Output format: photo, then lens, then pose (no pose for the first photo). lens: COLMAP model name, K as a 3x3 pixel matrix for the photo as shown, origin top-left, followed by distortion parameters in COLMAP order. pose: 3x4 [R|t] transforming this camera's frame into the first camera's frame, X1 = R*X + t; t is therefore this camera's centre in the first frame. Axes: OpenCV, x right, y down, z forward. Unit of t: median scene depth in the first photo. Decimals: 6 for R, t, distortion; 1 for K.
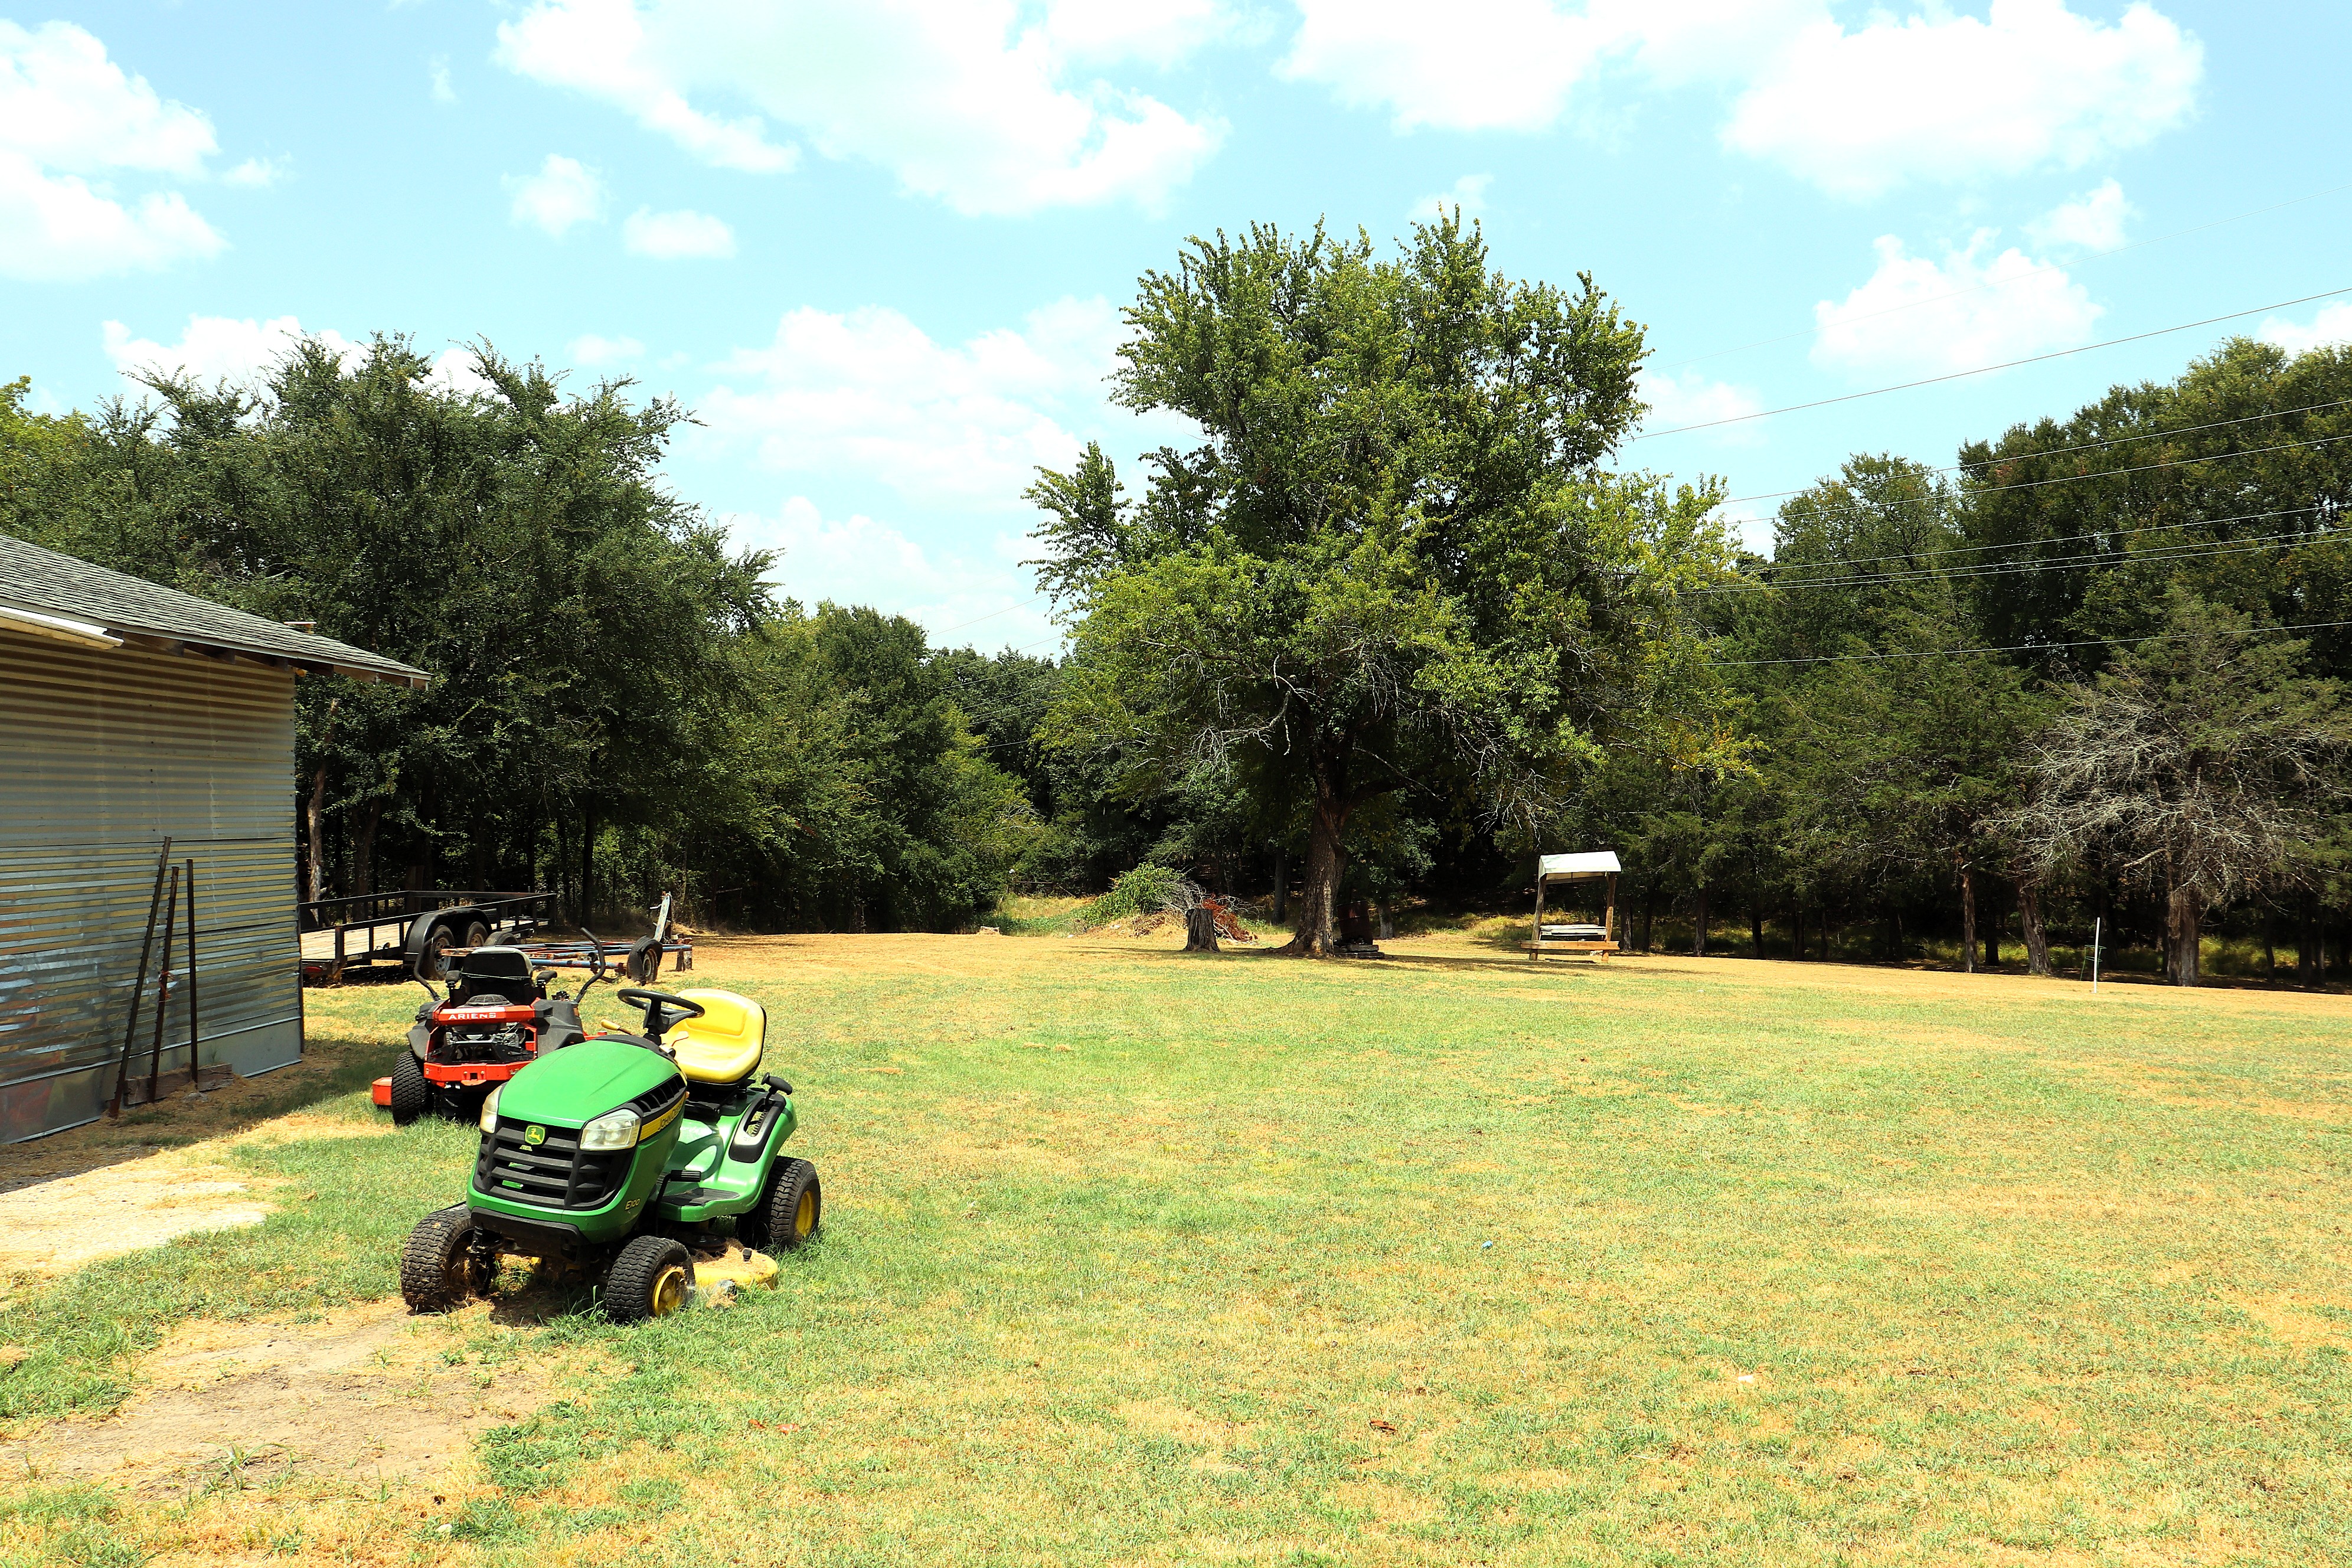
lens RADIAL K [[1970.1, 0, 1184.8], [0, 1970.1, 802.8], [0, 0, 1]] dist [-0.172973, 0.167730]
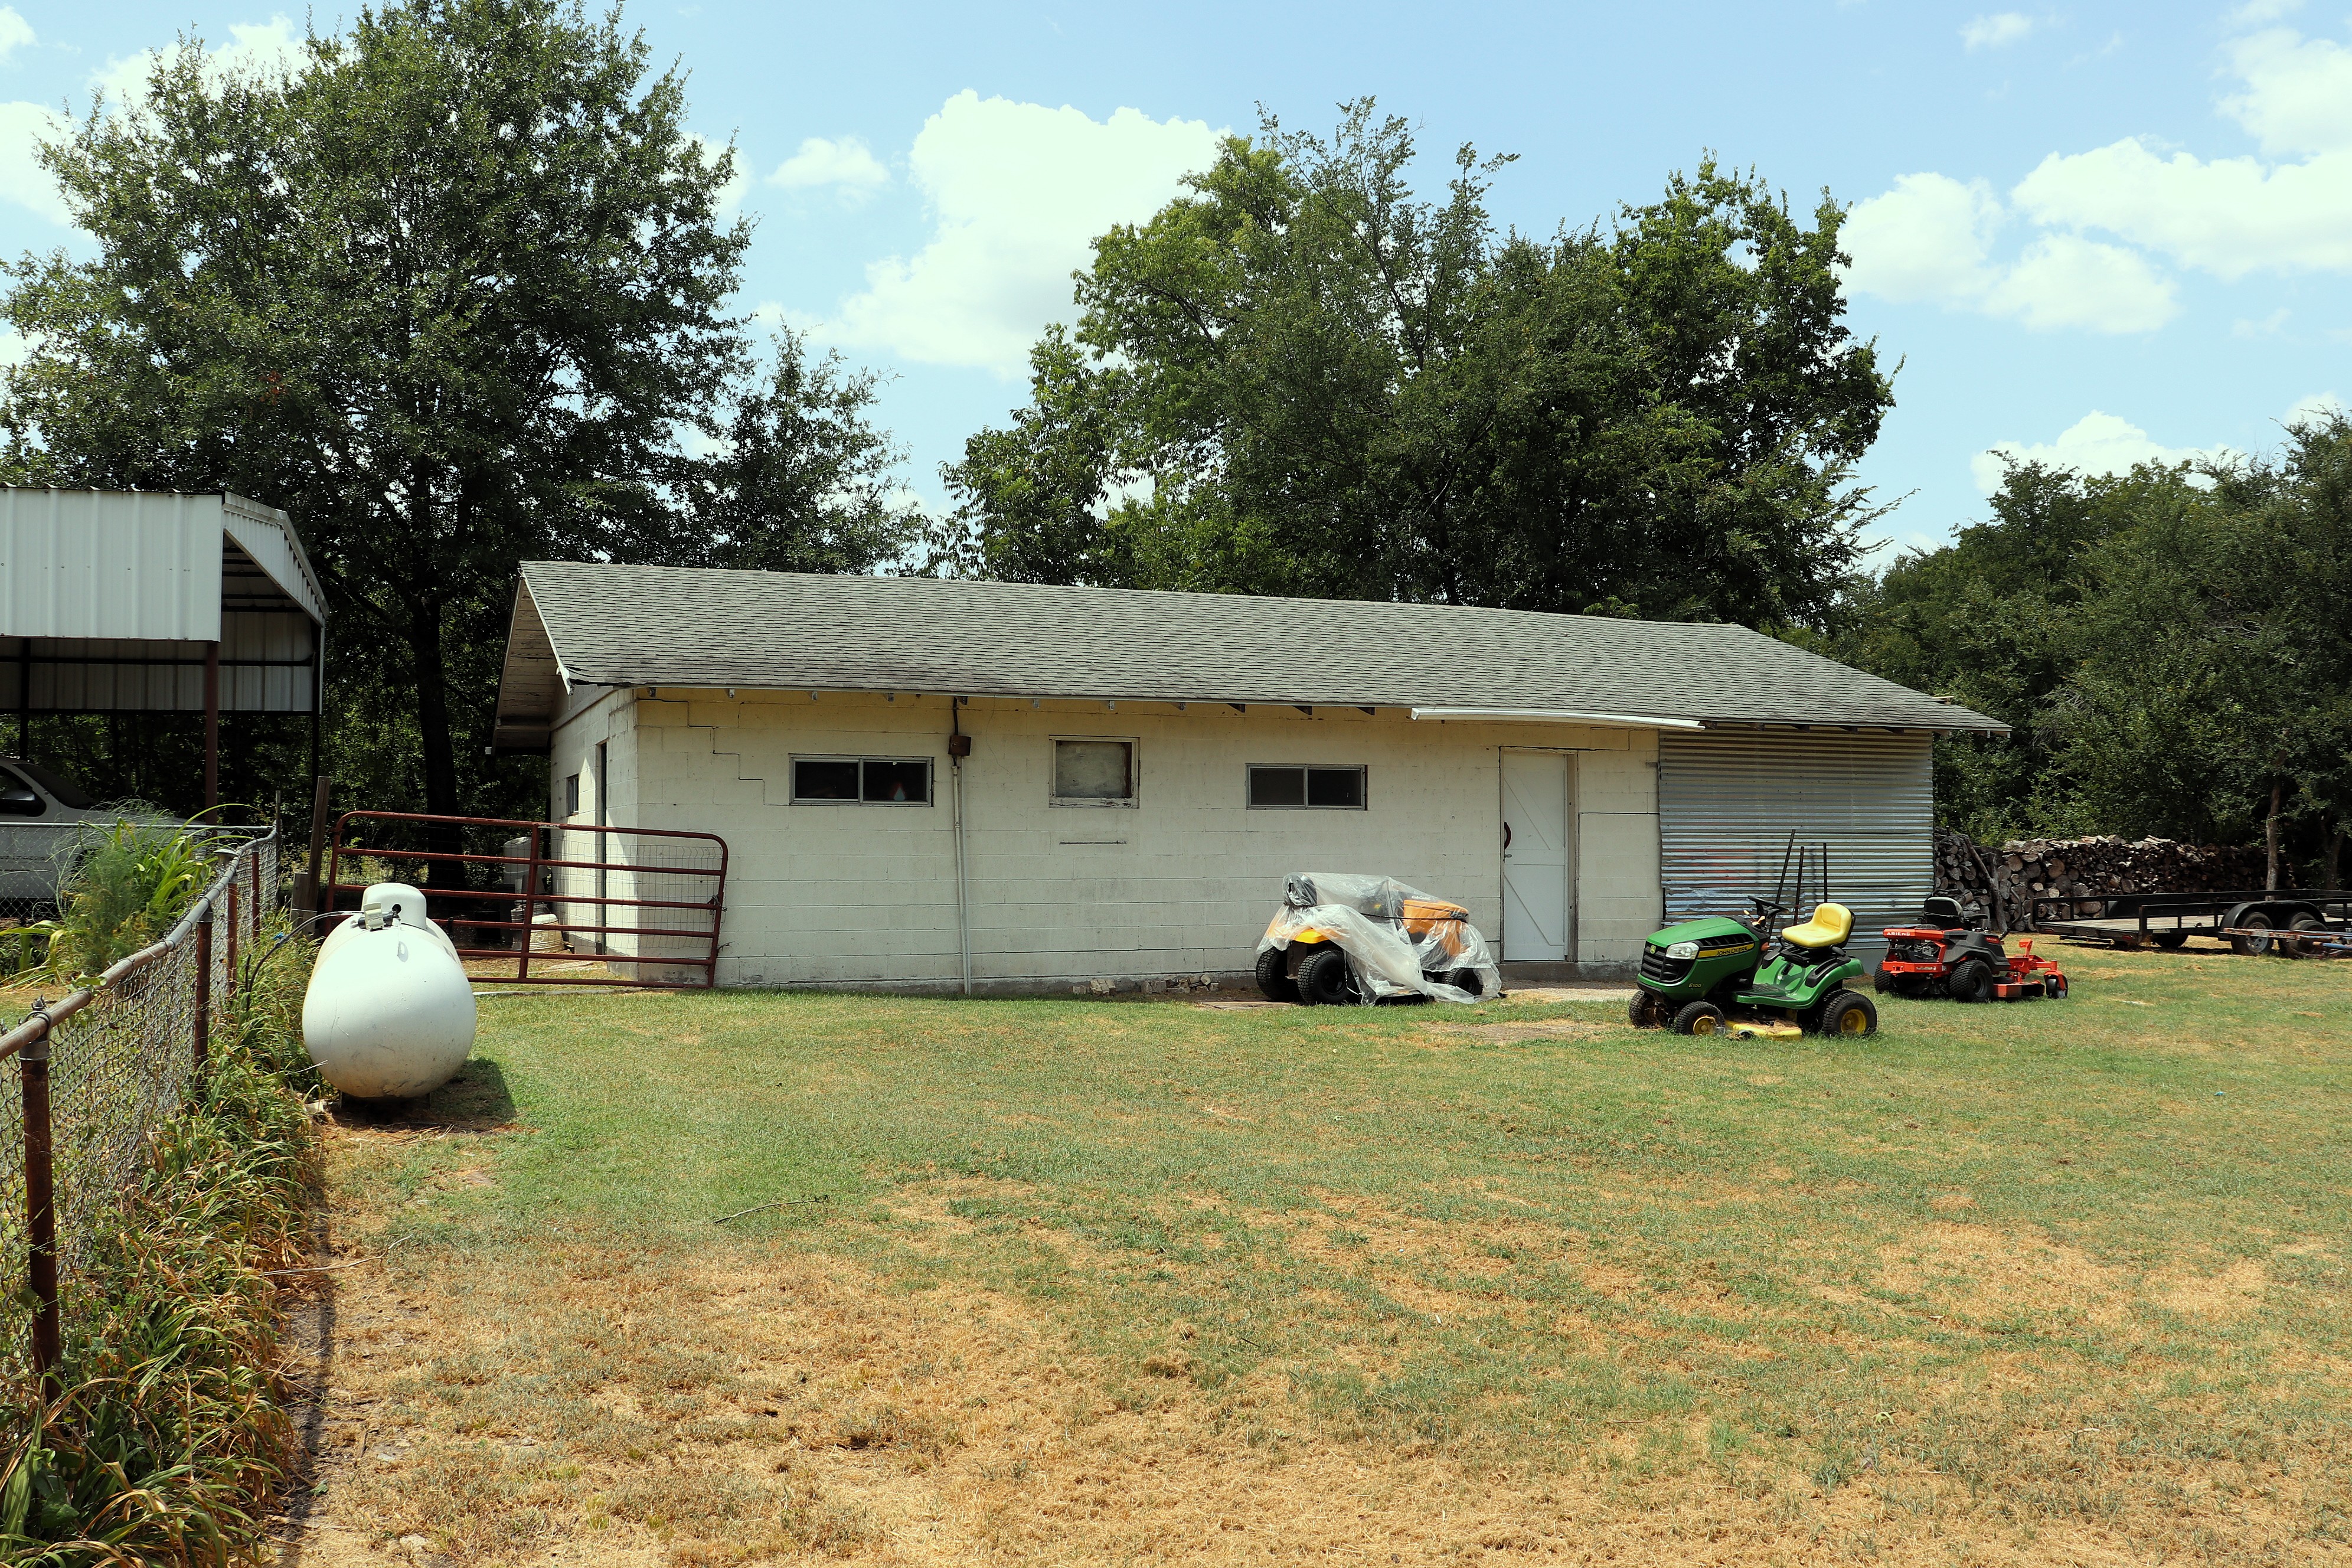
lens RADIAL K [[1970.1, 0, 1184.8], [0, 1970.1, 802.8], [0, 0, 1]] dist [-0.172973, 0.167730]
pose [[0.402746, -0.007298, -0.915283, 0.746478], [-0.001947, 0.999959, -0.008830, 0.008038], [0.915310, 0.005339, 0.402716, -0.219025]]
